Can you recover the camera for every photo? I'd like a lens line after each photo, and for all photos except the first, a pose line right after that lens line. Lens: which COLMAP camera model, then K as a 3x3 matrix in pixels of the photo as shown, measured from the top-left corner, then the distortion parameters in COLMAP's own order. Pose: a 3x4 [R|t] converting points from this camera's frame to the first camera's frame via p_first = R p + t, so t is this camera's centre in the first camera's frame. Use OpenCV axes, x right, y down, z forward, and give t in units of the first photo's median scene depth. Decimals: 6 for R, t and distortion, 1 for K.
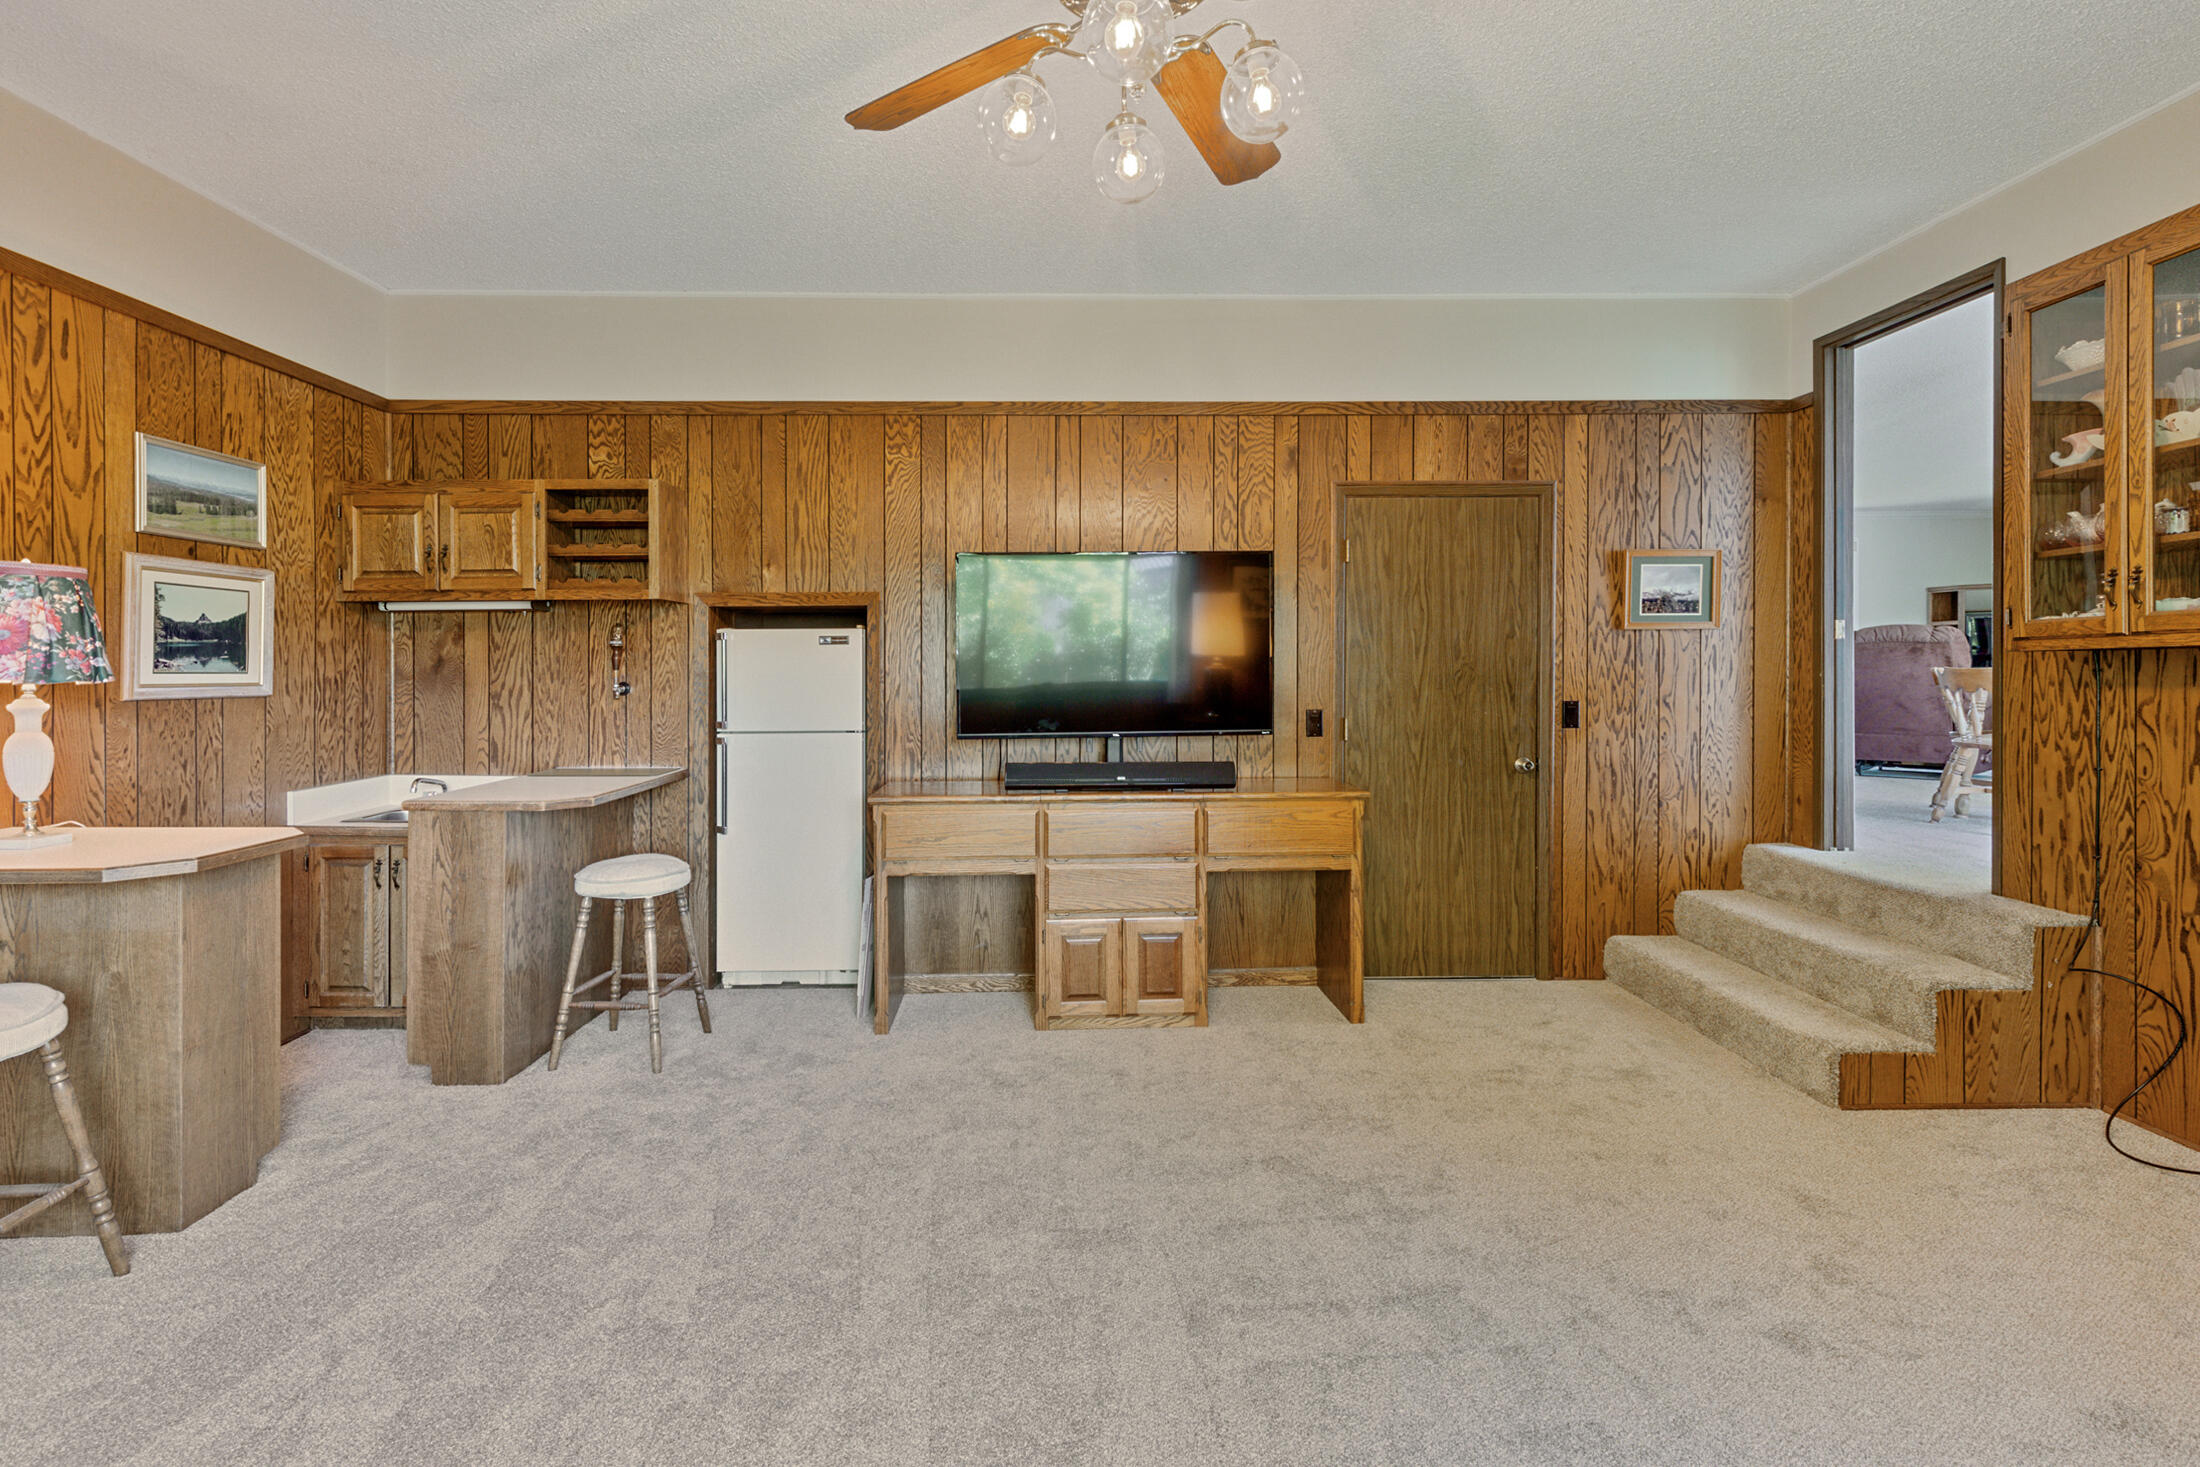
lens RADIAL K [[1006.0, 0, 1101.9], [0, 1006.0, 677.2], [0, 0, 1]] dist [0.011146, -0.001252]
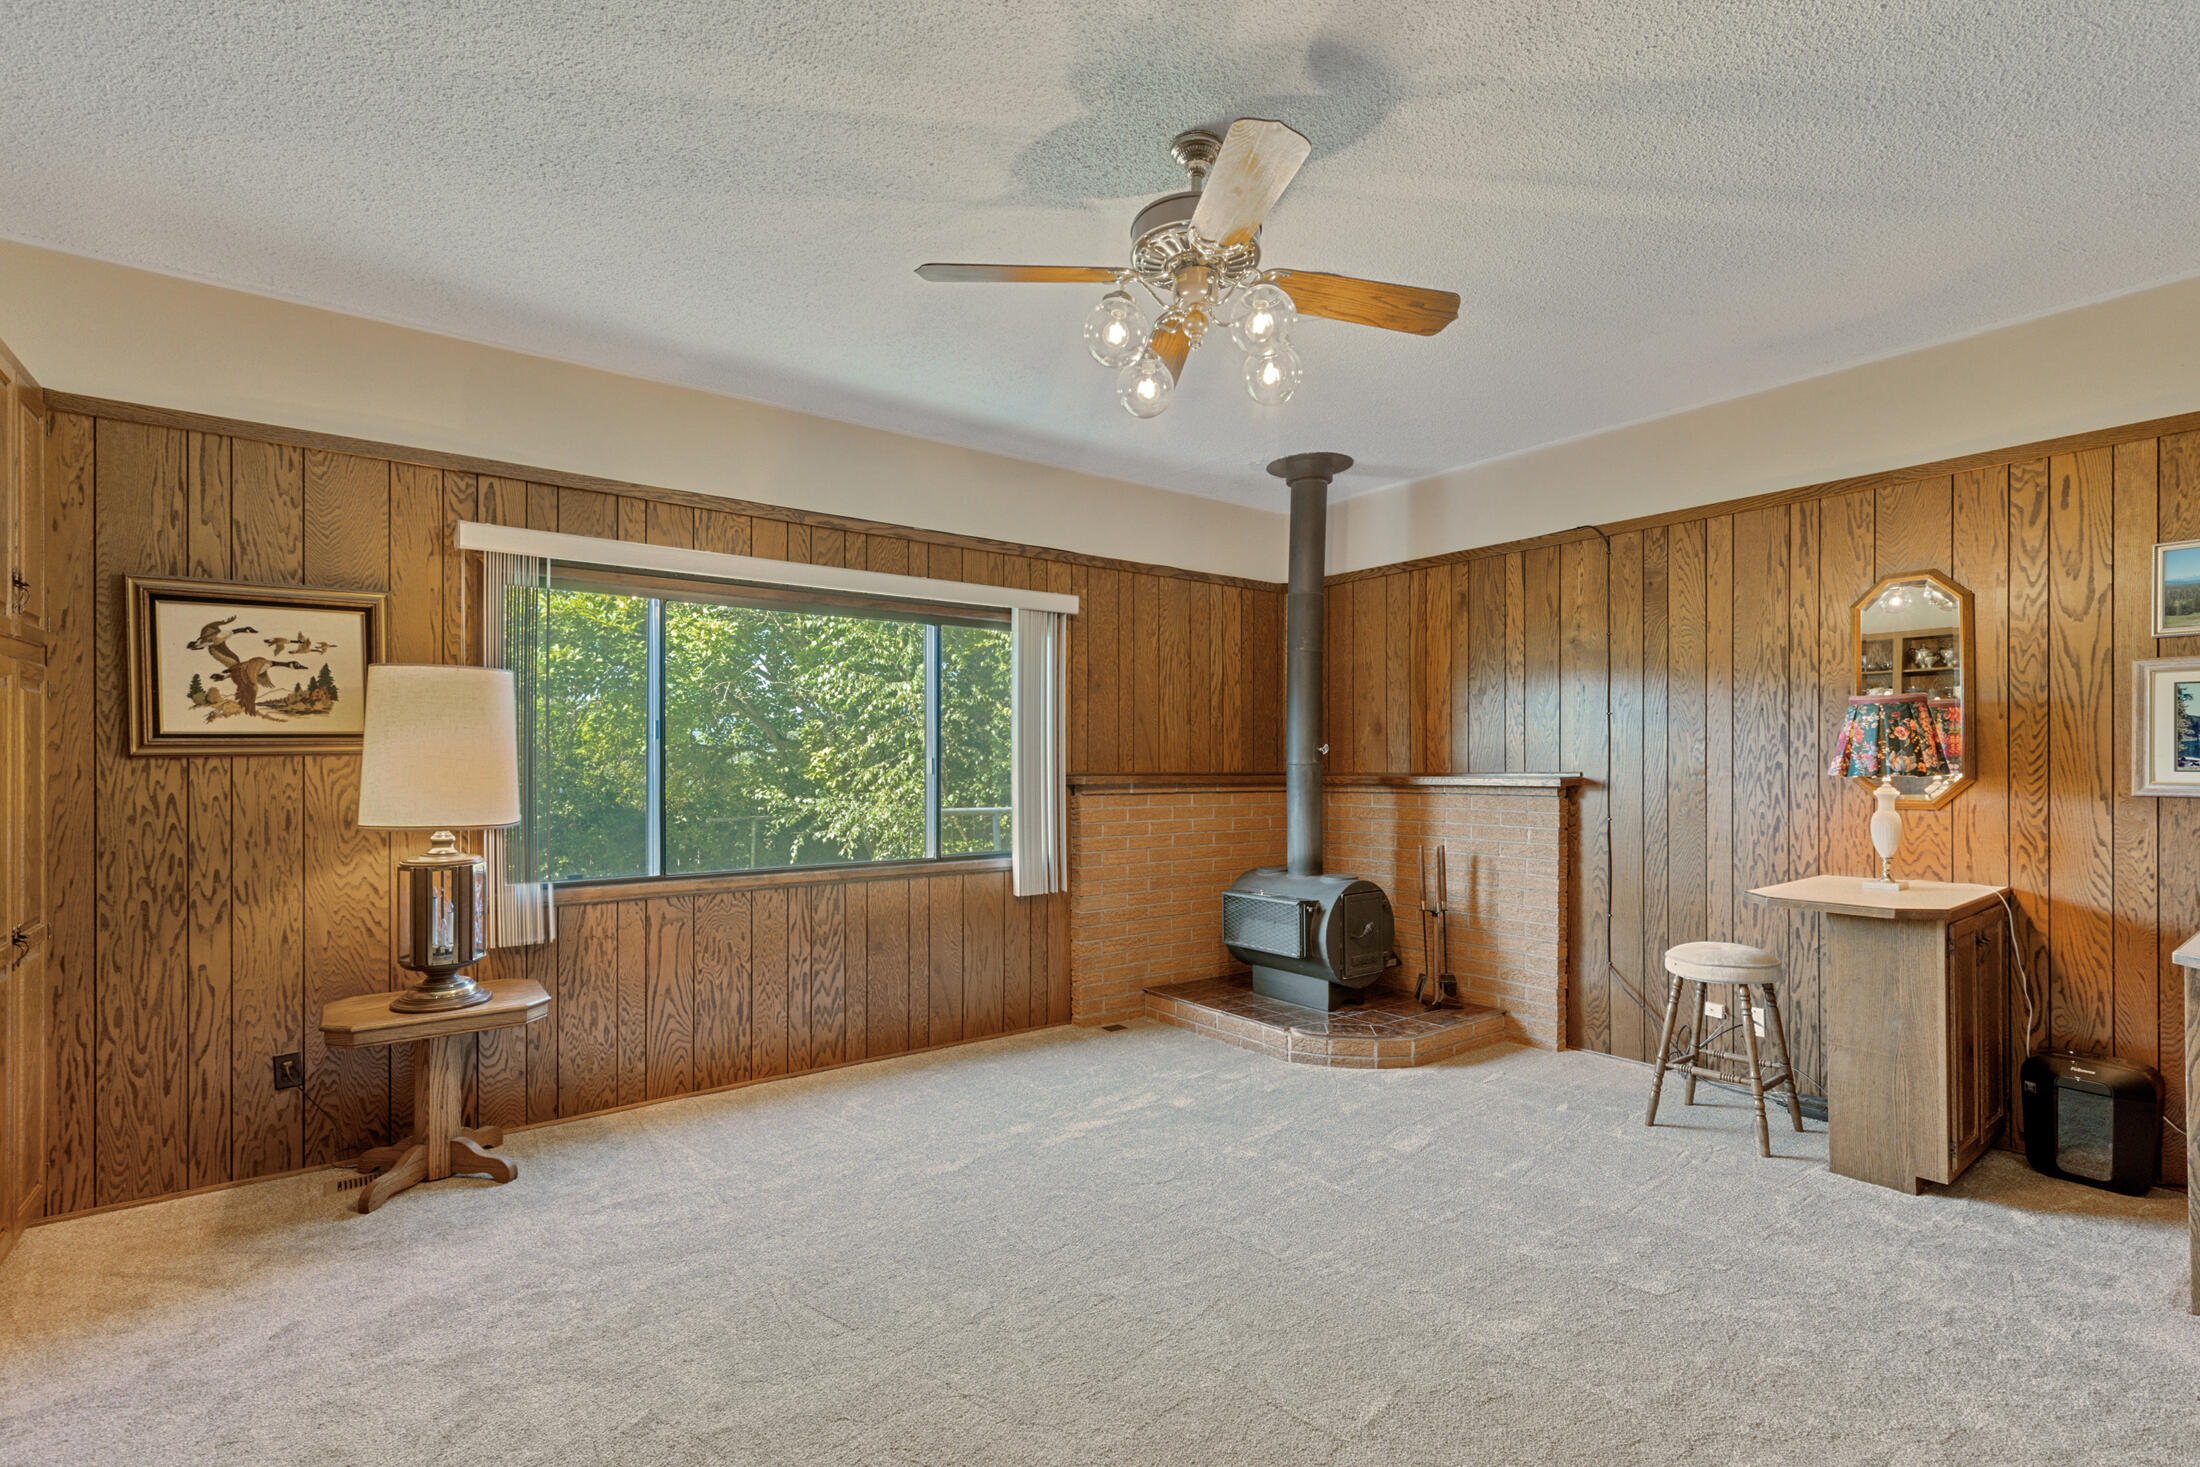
lens RADIAL K [[1006.0, 0, 1100.2], [0, 1006.0, 748.8], [0, 0, 1]] dist [0.011146, -0.001252]
pose [[-0.815361, -0.000626, -0.578953, 0.593428], [0.000917, 0.999997, -0.002372, -0.026754], [0.578952, -0.002465, -0.815358, 1.289641]]
